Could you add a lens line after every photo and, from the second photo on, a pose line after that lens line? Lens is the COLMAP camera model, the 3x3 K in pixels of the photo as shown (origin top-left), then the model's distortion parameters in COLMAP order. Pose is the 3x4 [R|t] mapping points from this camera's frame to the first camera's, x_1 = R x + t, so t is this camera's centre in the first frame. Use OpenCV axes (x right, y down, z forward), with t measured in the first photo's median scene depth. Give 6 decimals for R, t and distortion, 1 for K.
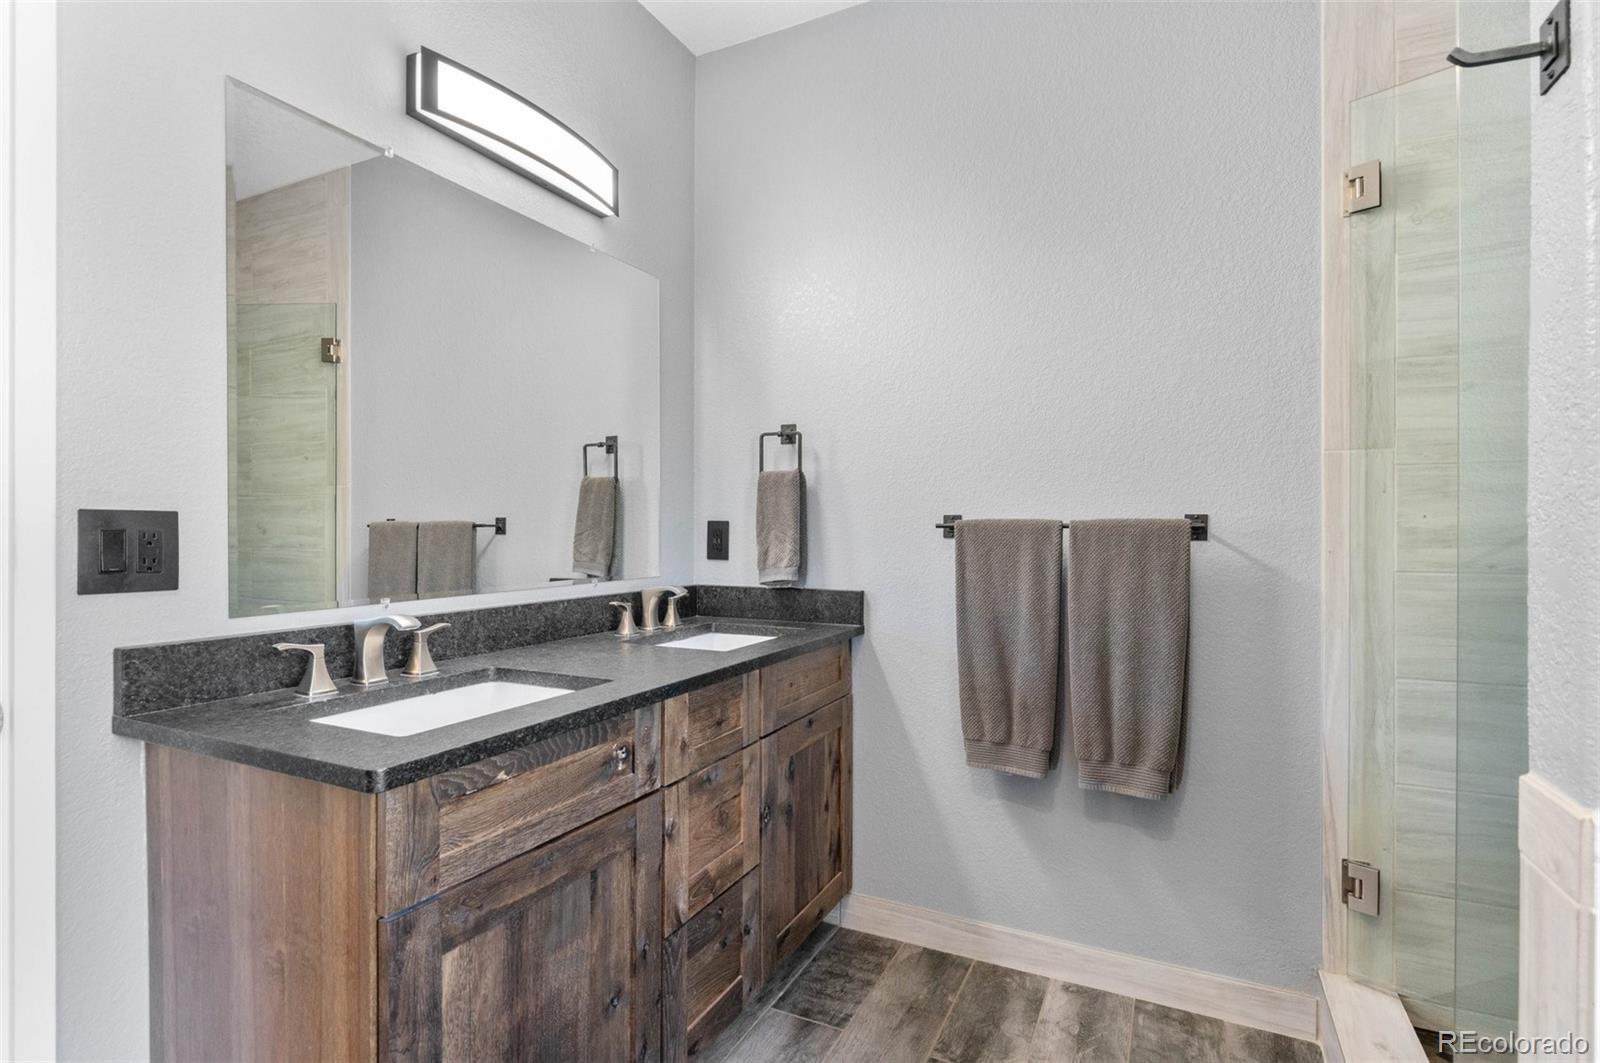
lens RADIAL K [[789.7, 0, 800.6], [0, 789.7, 534.6], [0, 0, 1]] dist [-0.008230, -0.000413]
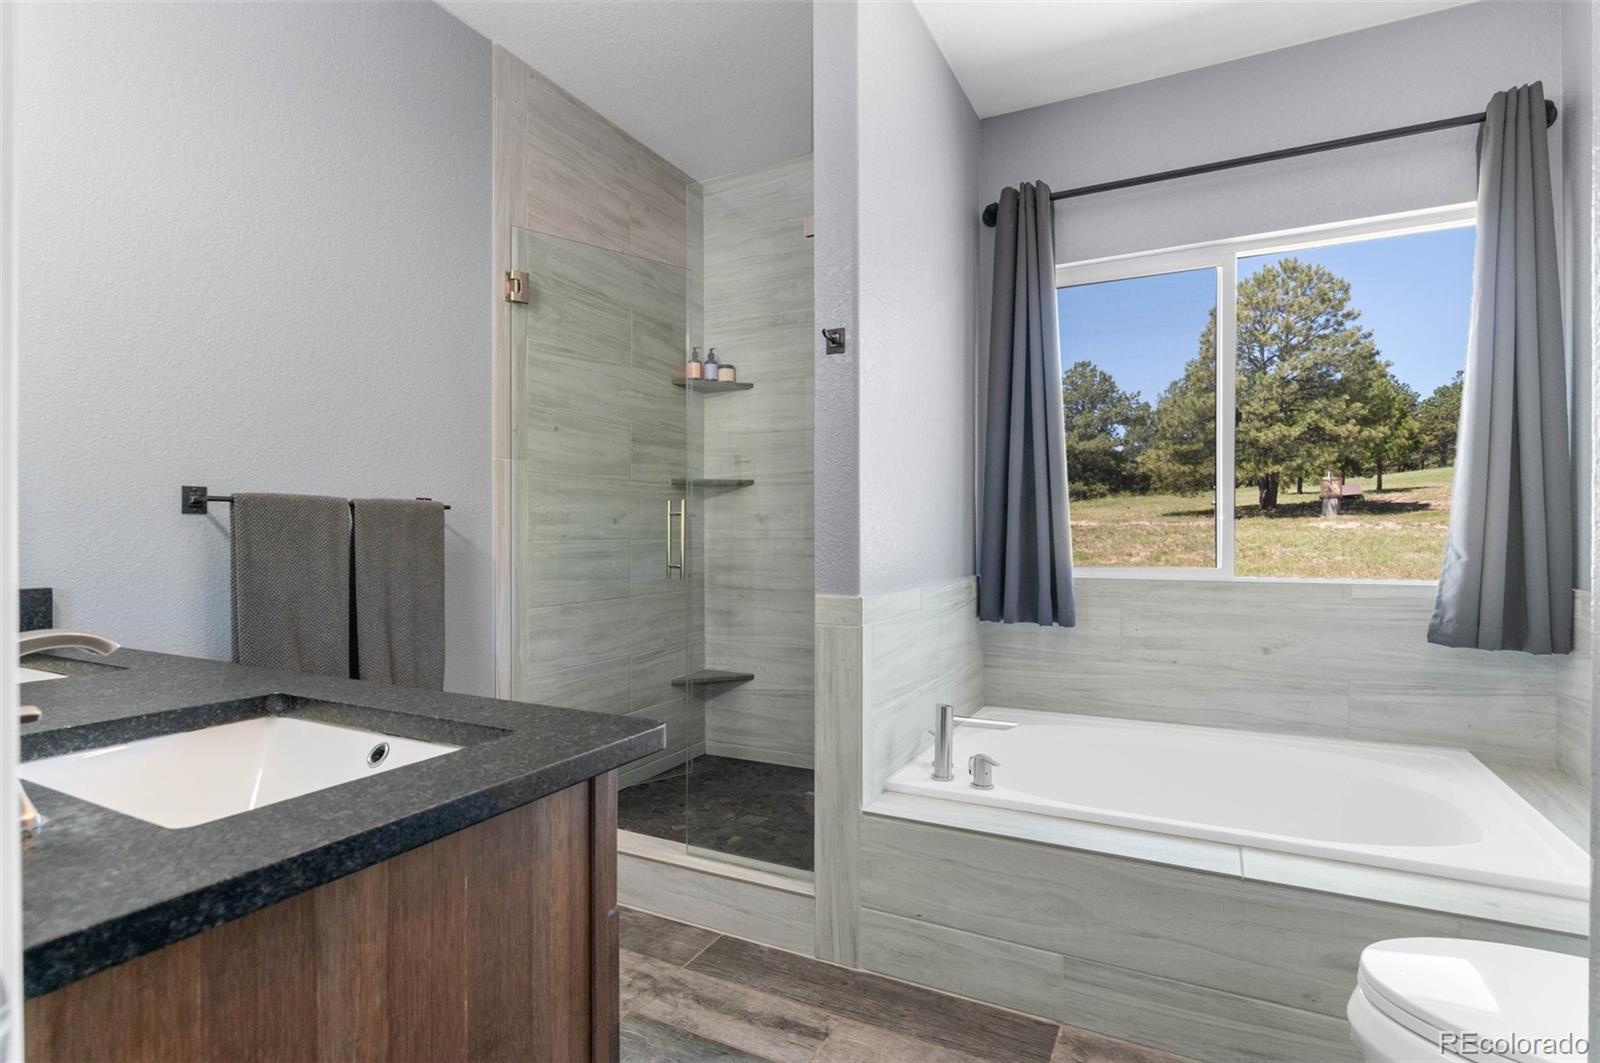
lens RADIAL K [[789.7, 0, 800.0], [0, 789.7, 531.3], [0, 0, 1]] dist [-0.008230, -0.000413]
pose [[0.024897, -0.001439, 0.999689, -0.796398], [0.001618, 0.999998, 0.001400, 0.028144], [-0.999689, 0.001583, 0.024900, 0.424847]]
